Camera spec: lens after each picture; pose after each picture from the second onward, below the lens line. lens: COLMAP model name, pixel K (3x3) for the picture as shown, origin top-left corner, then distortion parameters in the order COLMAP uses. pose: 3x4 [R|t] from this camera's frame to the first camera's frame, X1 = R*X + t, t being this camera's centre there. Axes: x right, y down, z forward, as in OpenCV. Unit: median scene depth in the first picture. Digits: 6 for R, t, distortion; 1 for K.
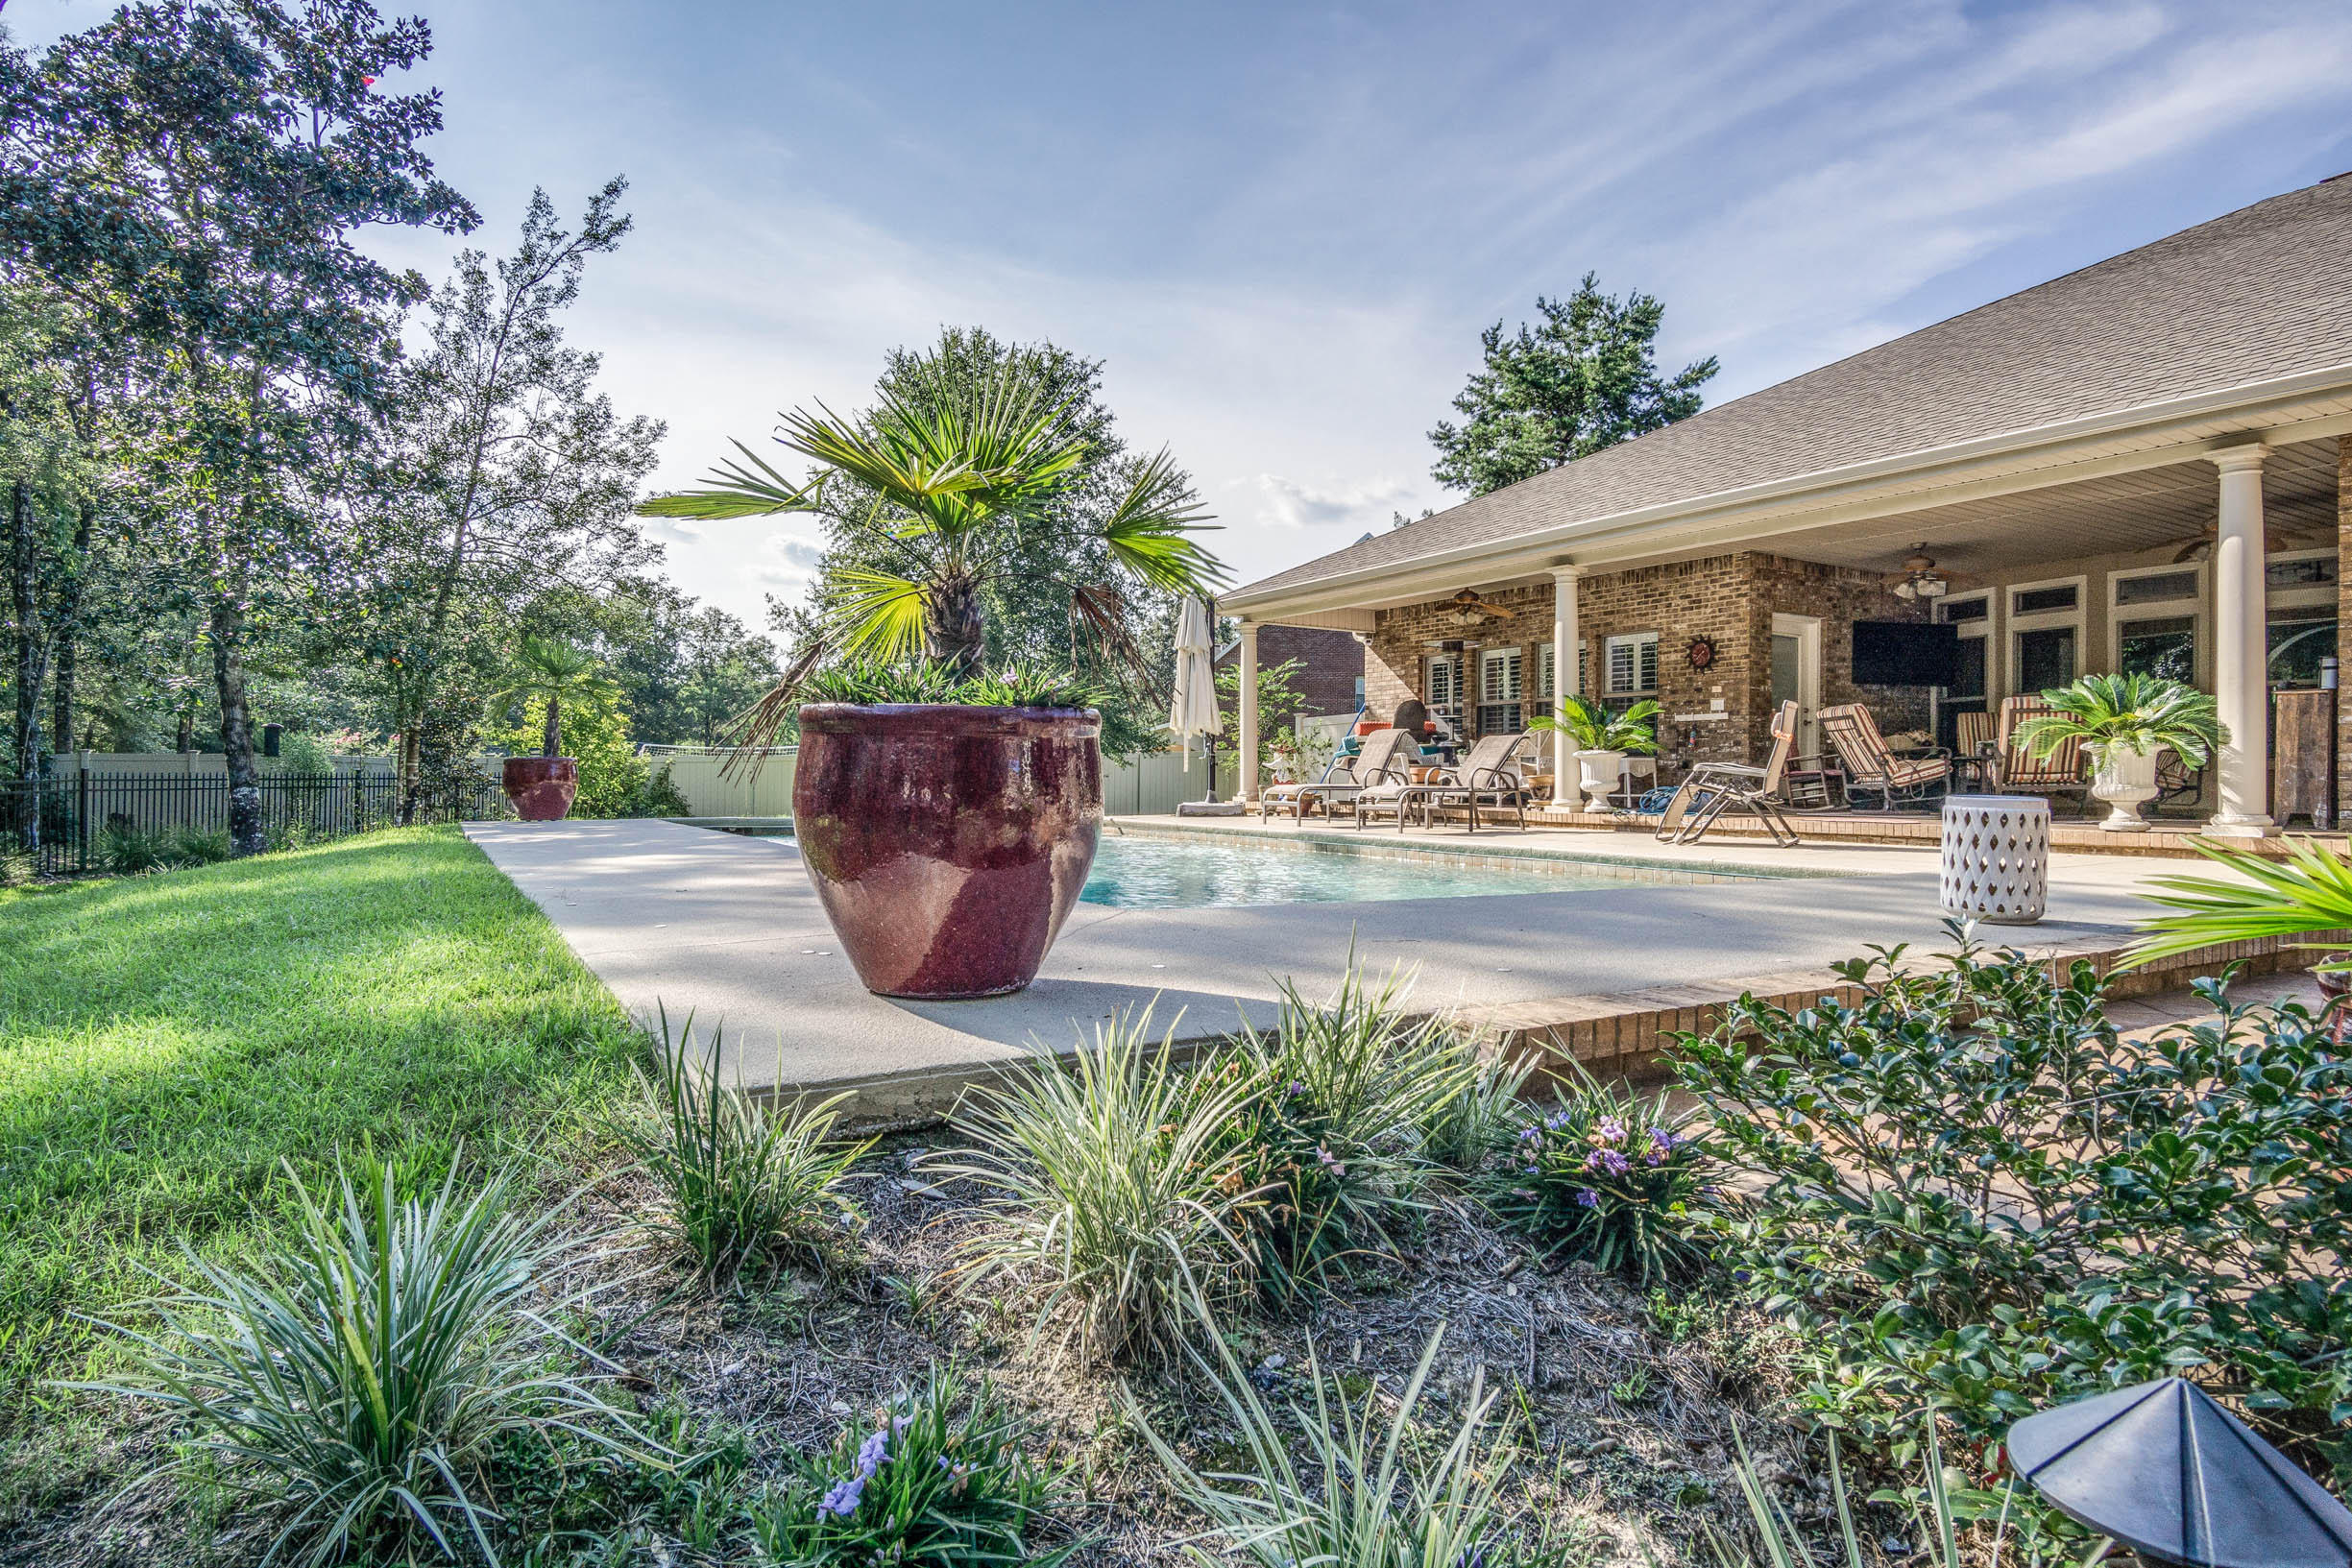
lens RADIAL K [[1267.4, 0, 1154.1], [0, 1267.4, 761.5], [0, 0, 1]] dist [-0.024046, 0.002251]
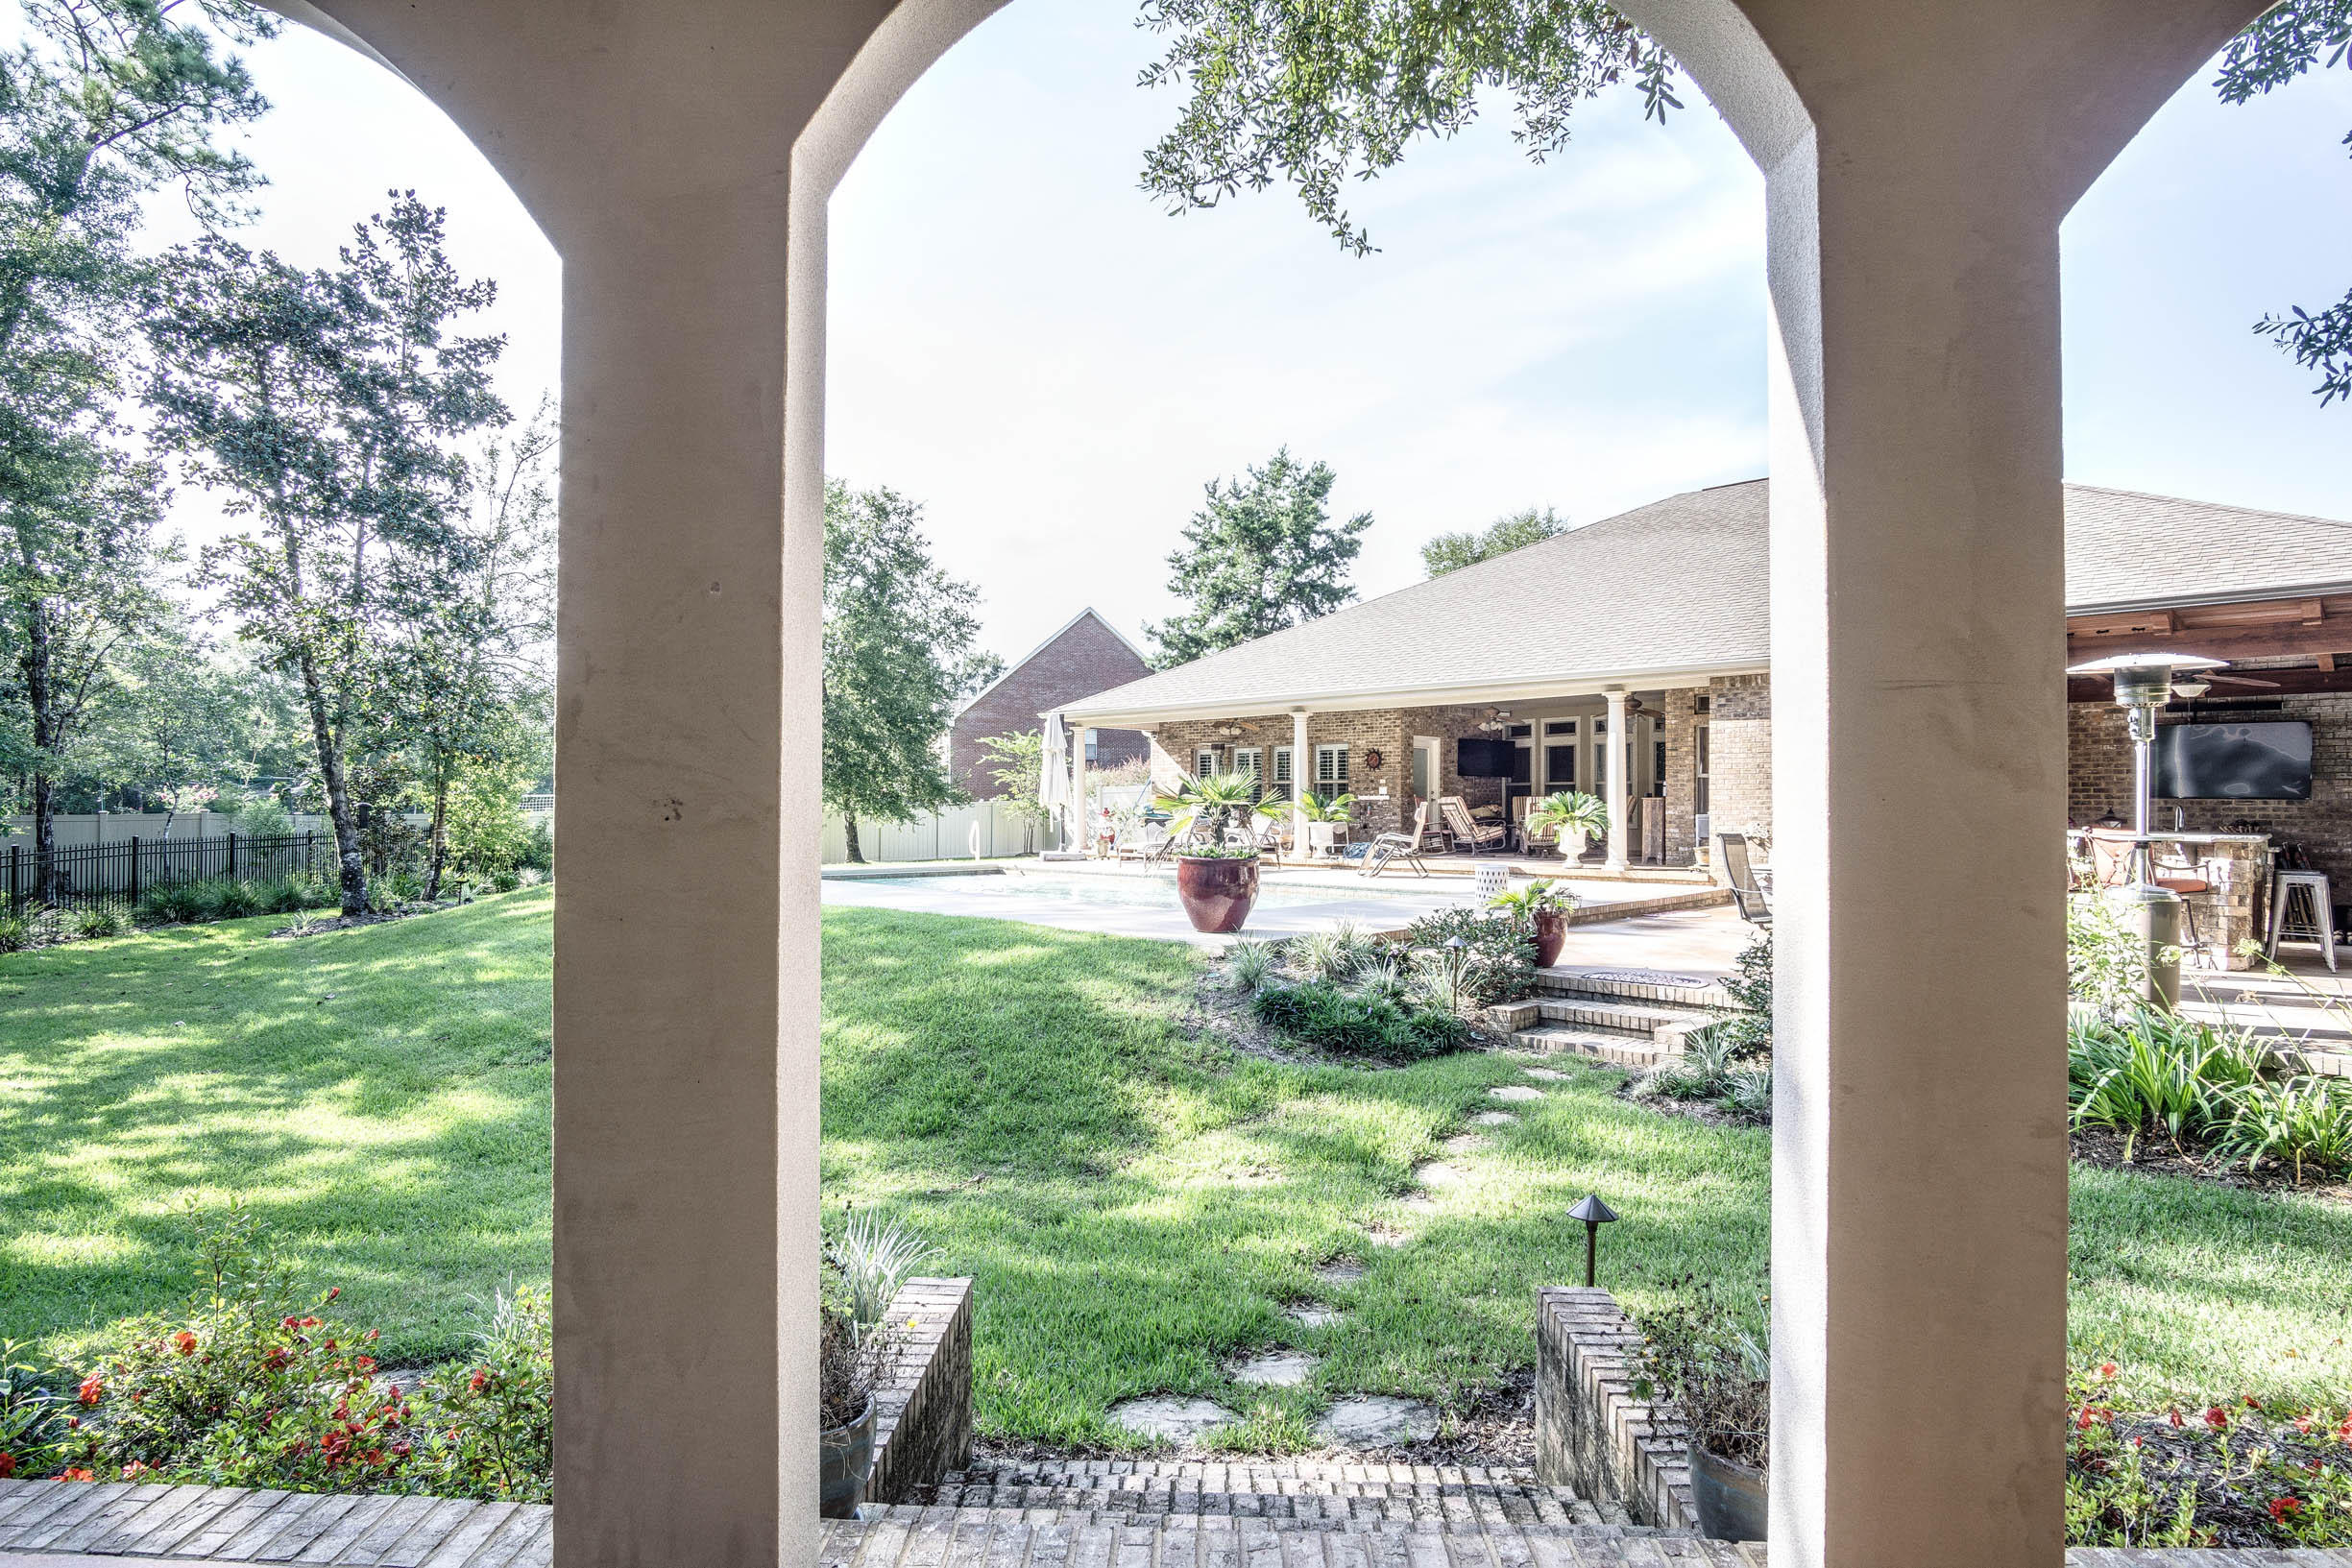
lens RADIAL K [[1267.4, 0, 1154.1], [0, 1267.4, 761.5], [0, 0, 1]] dist [-0.024046, 0.002251]
pose [[0.966406, 0.001368, 0.257016, -0.270418], [0.003857, 0.999796, -0.019823, -0.050845], [-0.256990, 0.020148, 0.966204, -0.528361]]
